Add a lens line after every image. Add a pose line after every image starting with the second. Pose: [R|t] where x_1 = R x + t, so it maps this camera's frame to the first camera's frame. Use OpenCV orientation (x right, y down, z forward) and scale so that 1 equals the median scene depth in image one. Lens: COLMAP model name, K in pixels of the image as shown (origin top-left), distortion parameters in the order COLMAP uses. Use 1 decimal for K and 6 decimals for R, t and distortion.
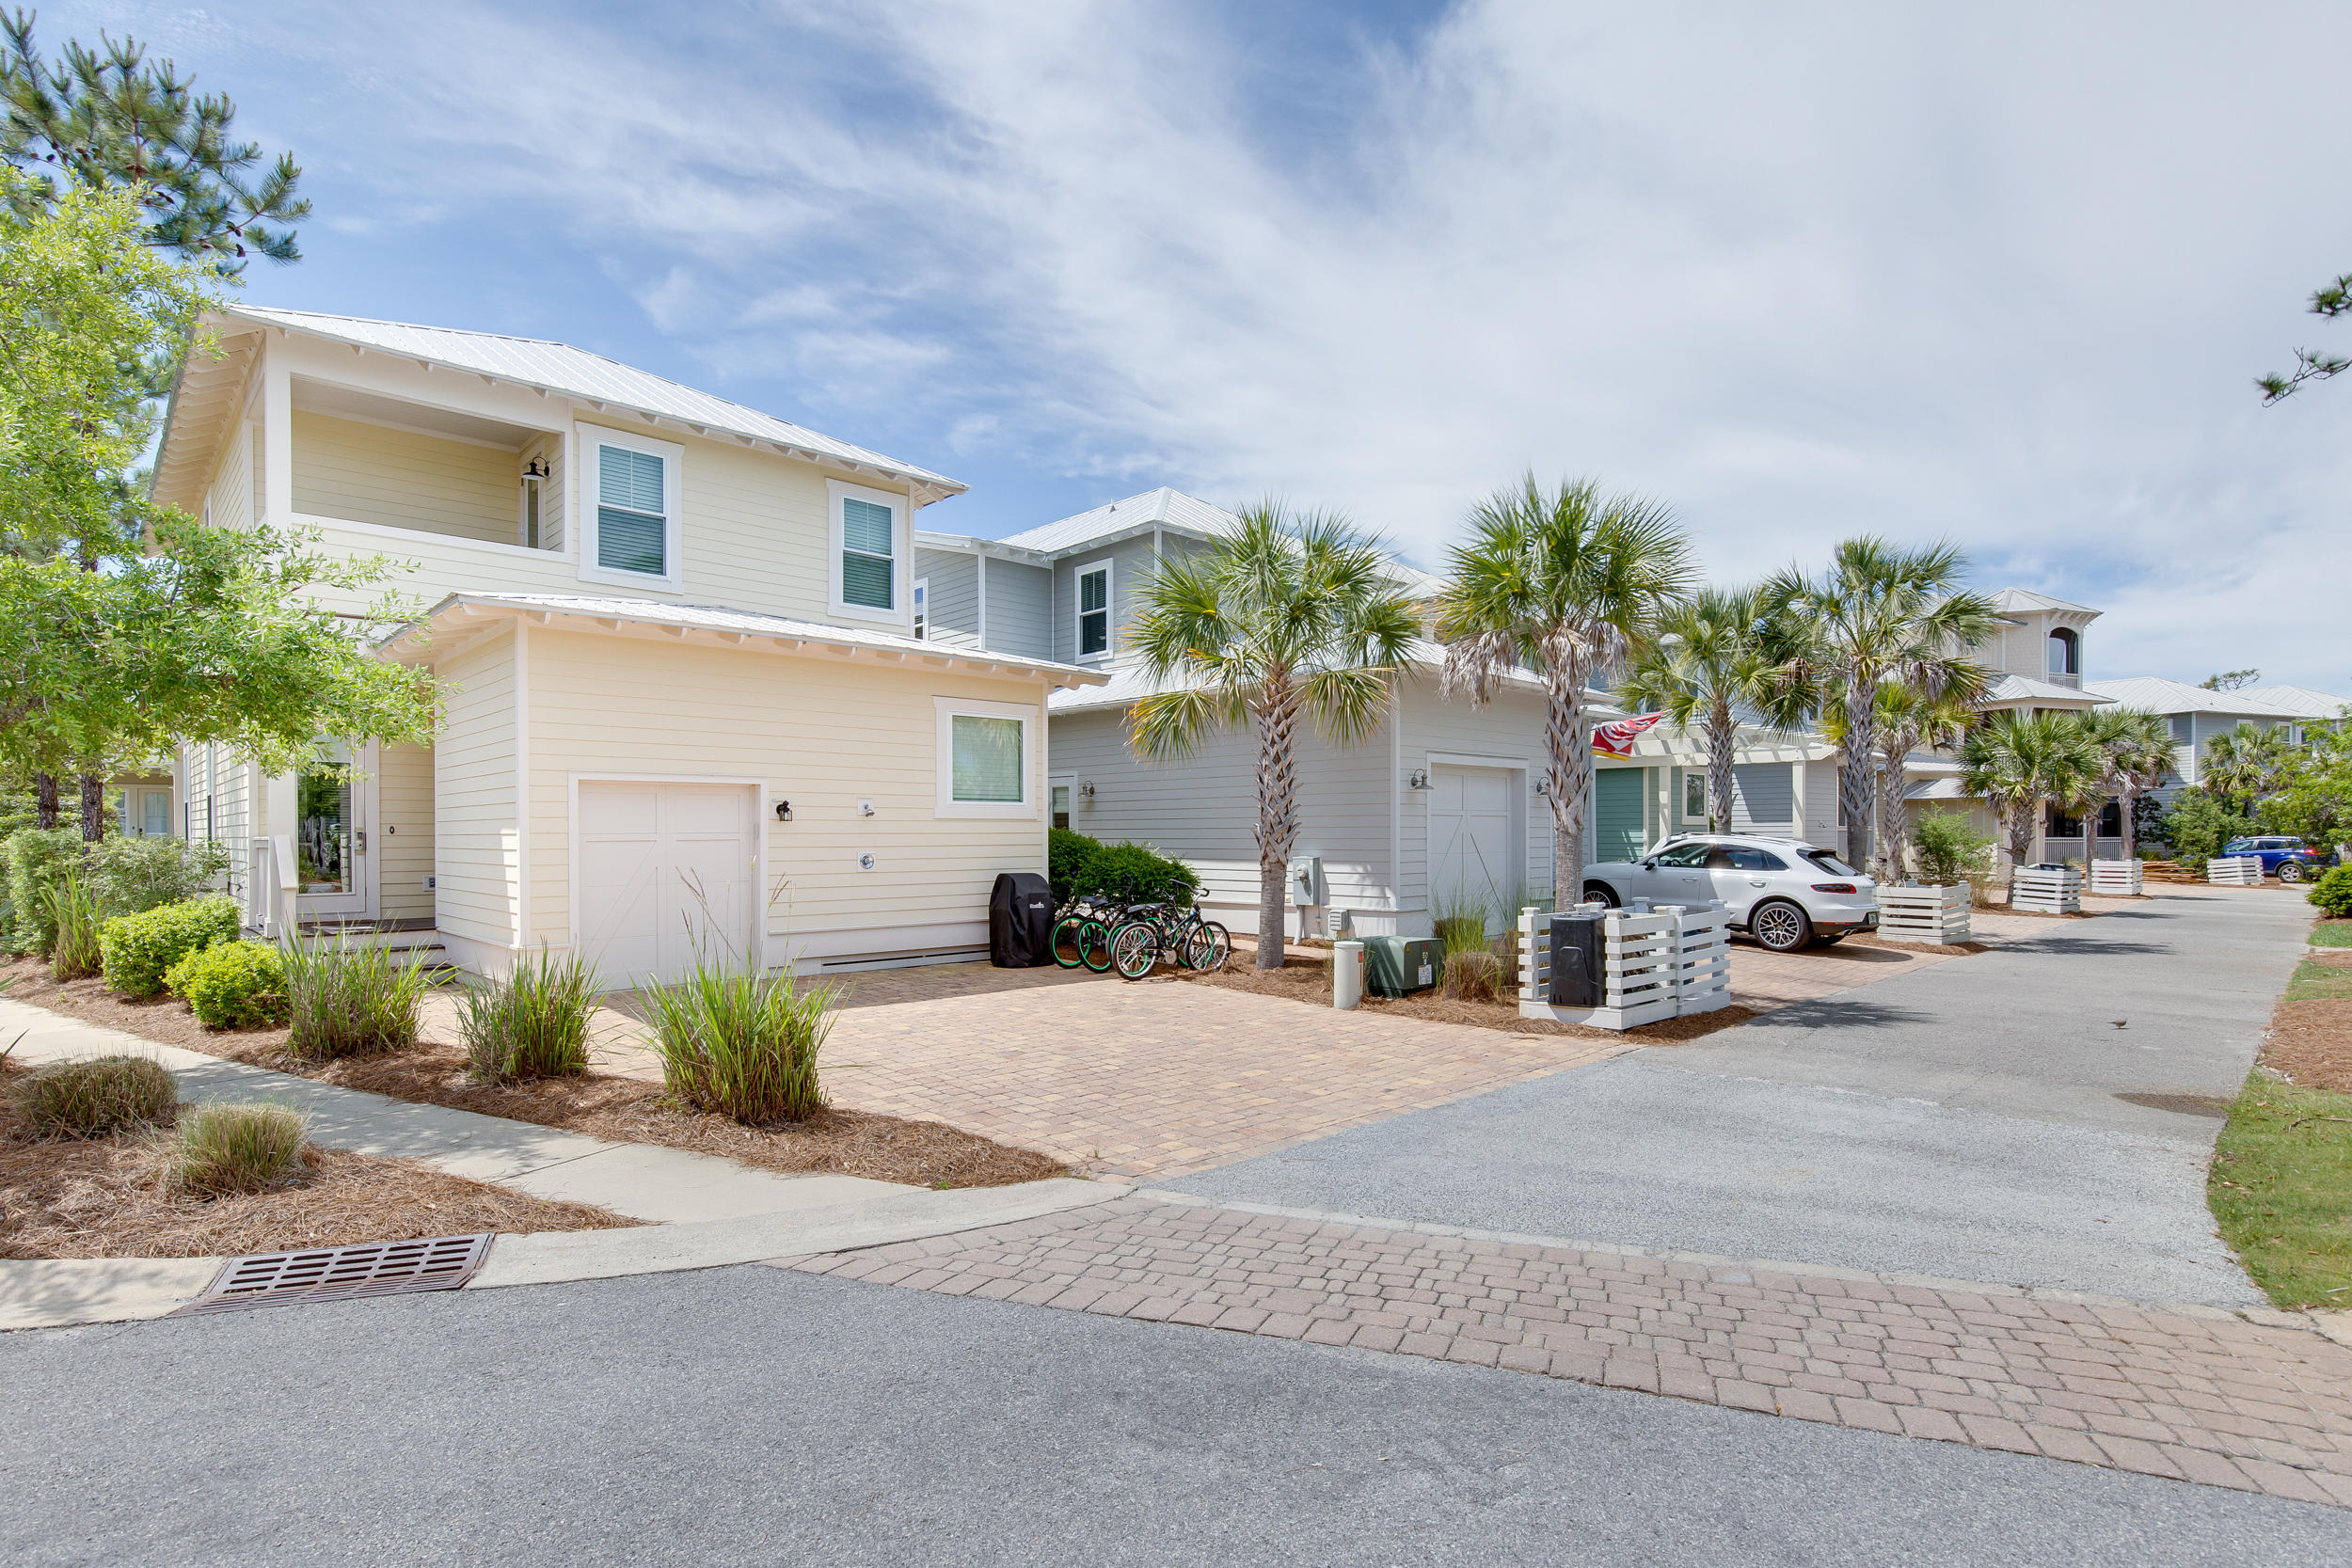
lens RADIAL K [[1131.6, 0, 1178.8], [0, 1131.6, 841.6], [0, 0, 1]] dist [-0.000247, -0.000092]
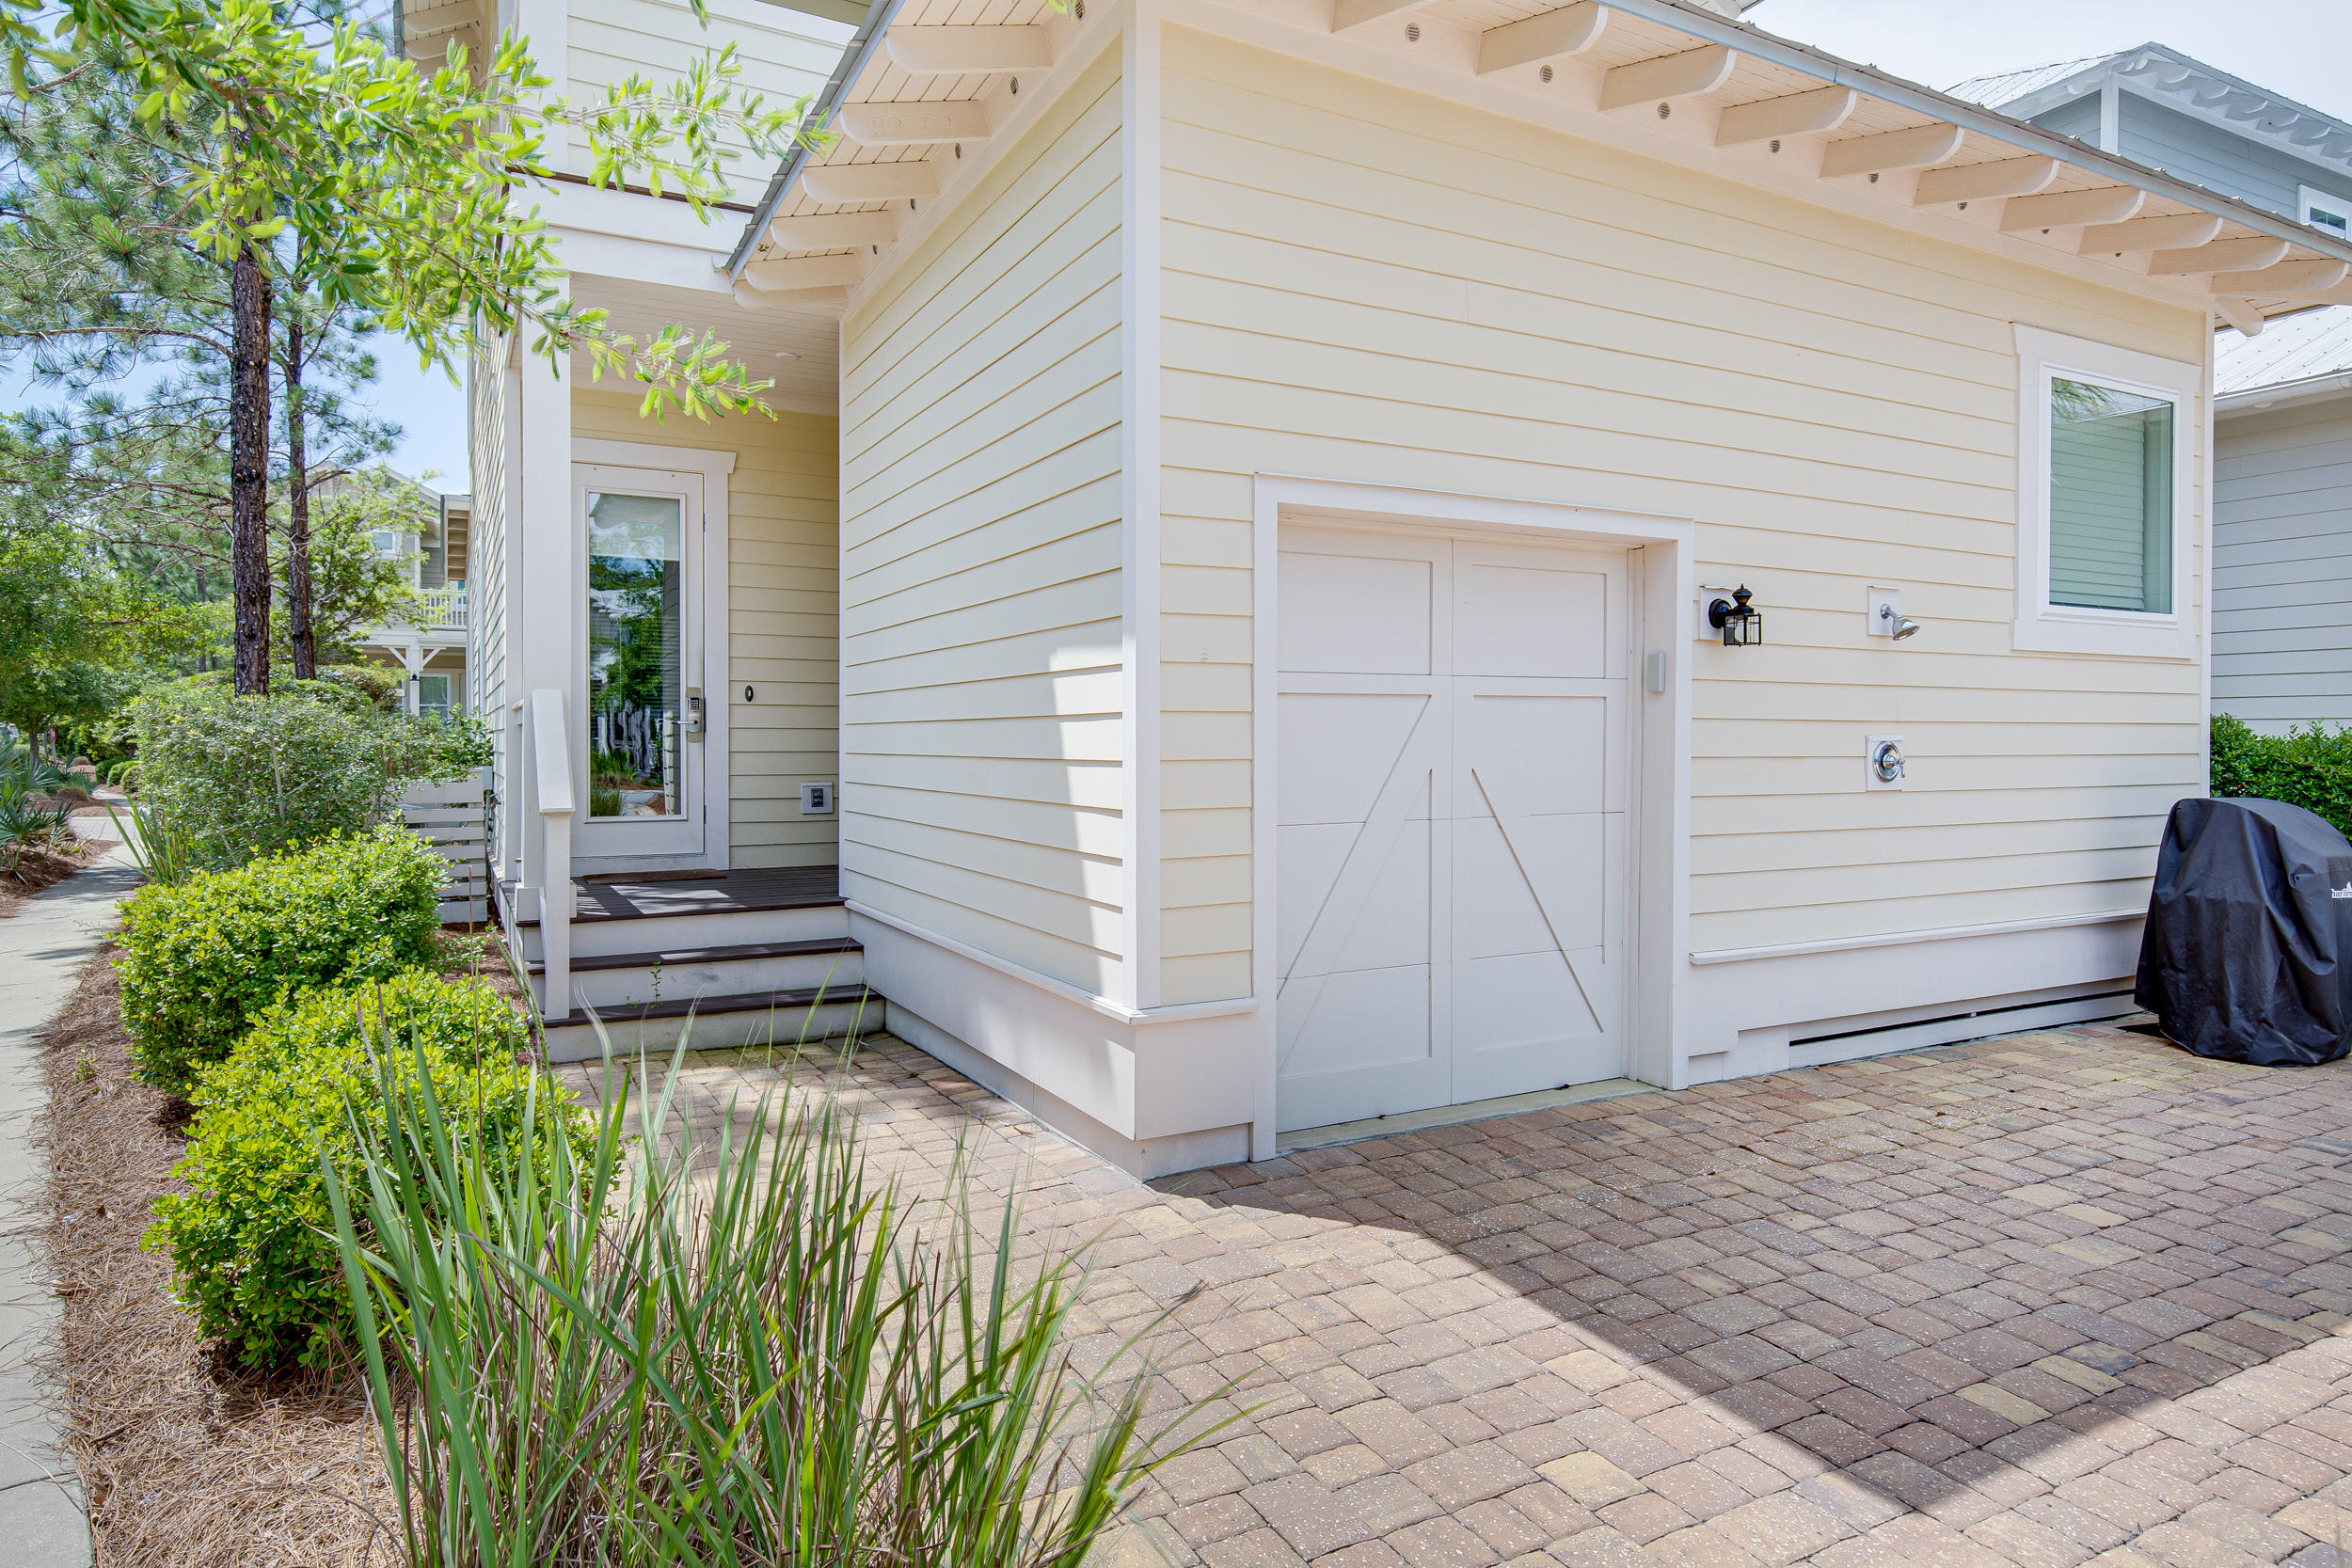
lens RADIAL K [[1365.4, 0, 1174.4], [0, 1365.4, 745.9], [0, 0, 1]] dist [0.001143, 0.000096]
pose [[0.961097, 0.005803, -0.276152, -0.392306], [-0.006284, 0.999980, -0.000857, 0.014441], [0.276141, 0.002559, 0.961114, 0.530223]]
